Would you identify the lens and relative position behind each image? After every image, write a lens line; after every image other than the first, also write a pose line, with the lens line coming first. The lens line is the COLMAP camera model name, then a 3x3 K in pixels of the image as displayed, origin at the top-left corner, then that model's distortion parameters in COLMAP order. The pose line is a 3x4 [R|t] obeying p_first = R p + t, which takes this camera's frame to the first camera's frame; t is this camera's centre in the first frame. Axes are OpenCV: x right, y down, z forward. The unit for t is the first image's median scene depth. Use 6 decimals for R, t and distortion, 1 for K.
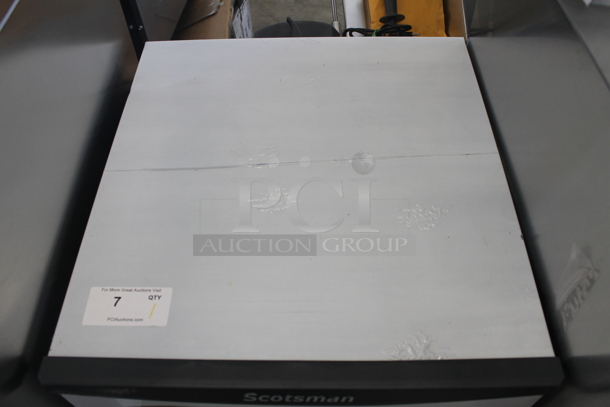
lens RADIAL K [[511.3, 0, 305.0], [0, 511.3, 203.5], [0, 0, 1]] dist [-0.006797, -0.006325]
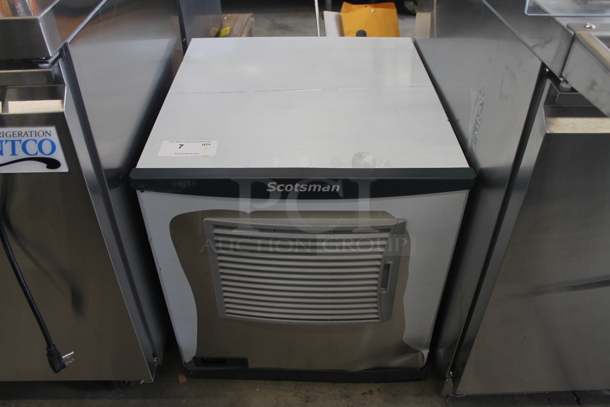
lens RADIAL K [[511.3, 0, 305.0], [0, 511.3, 203.5], [0, 0, 1]] dist [-0.006797, -0.006325]
pose [[0.999518, 0.006633, 0.030333, -0.050627], [0.001660, 0.964107, -0.265509, 0.780366], [-0.031006, 0.265432, 0.963631, -0.425914]]
